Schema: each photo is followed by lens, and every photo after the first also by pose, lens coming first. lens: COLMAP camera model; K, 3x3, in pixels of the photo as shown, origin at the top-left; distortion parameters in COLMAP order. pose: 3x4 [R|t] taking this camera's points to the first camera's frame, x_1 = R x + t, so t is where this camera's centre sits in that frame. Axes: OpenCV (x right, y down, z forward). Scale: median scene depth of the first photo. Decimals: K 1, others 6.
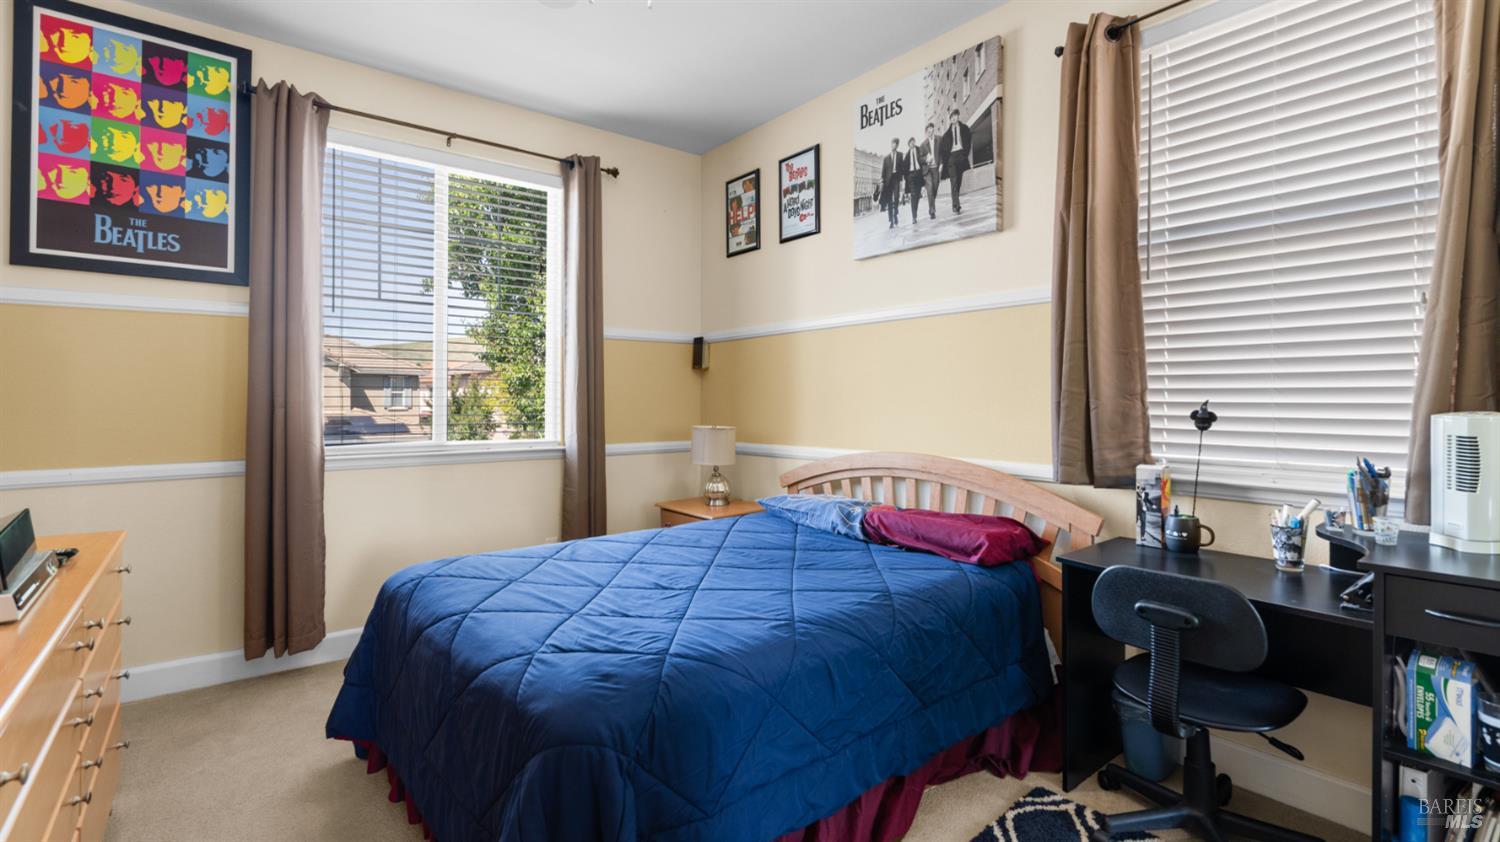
lens RADIAL K [[679.2, 0, 747.5], [0, 679.2, 405.1], [0, 0, 1]] dist [-0.001658, -0.000053]
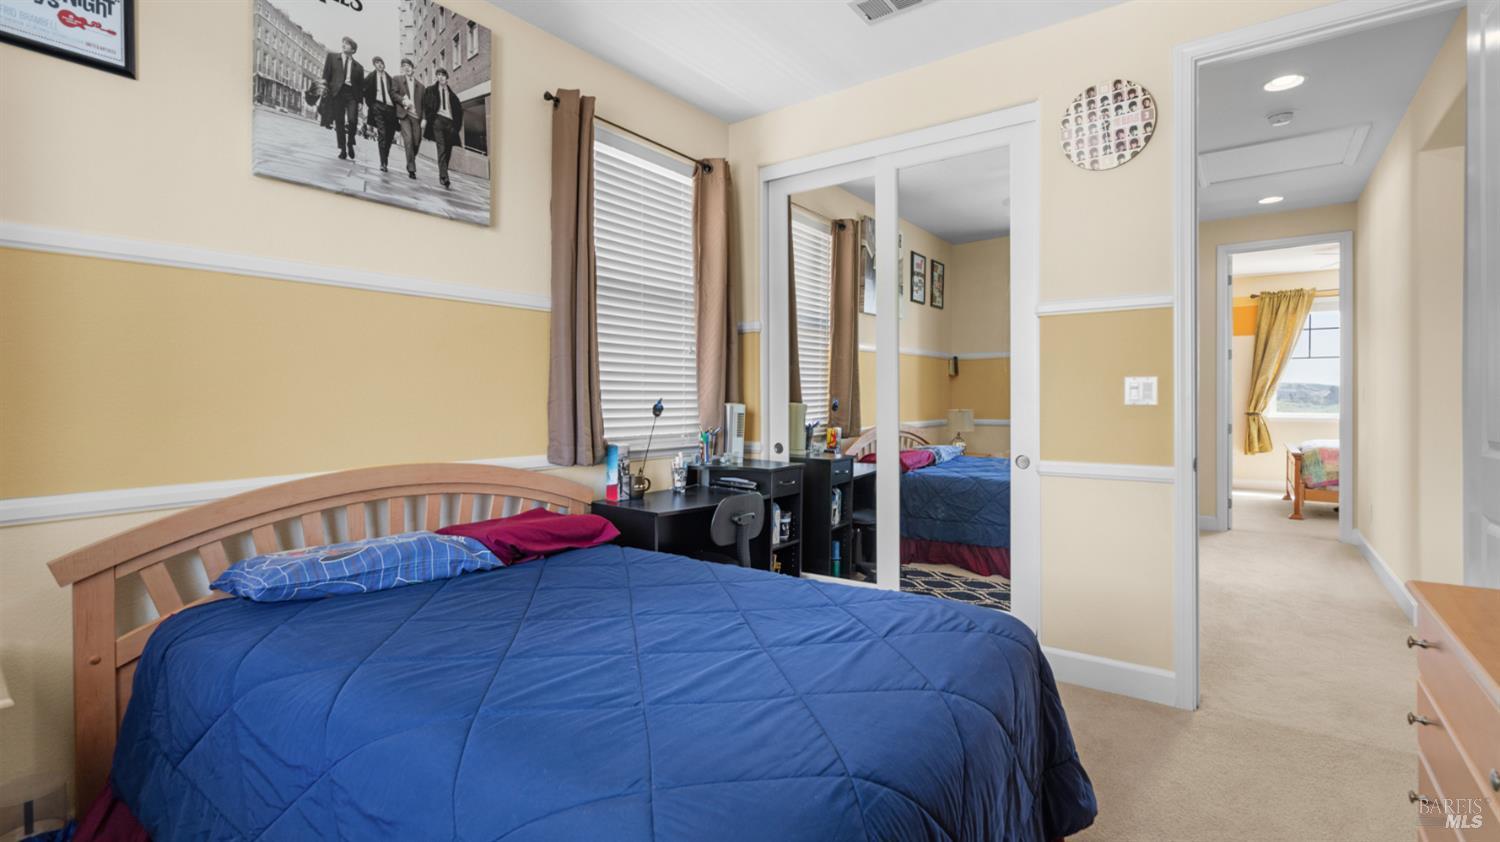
lens RADIAL K [[679.2, 0, 747.8], [0, 679.2, 411.1], [0, 0, 1]] dist [-0.001658, -0.000053]
pose [[-0.257218, -0.014379, 0.966246, -0.647824], [0.013044, 0.999747, 0.018350, -0.001769], [-0.966265, 0.017324, -0.256965, 0.843541]]
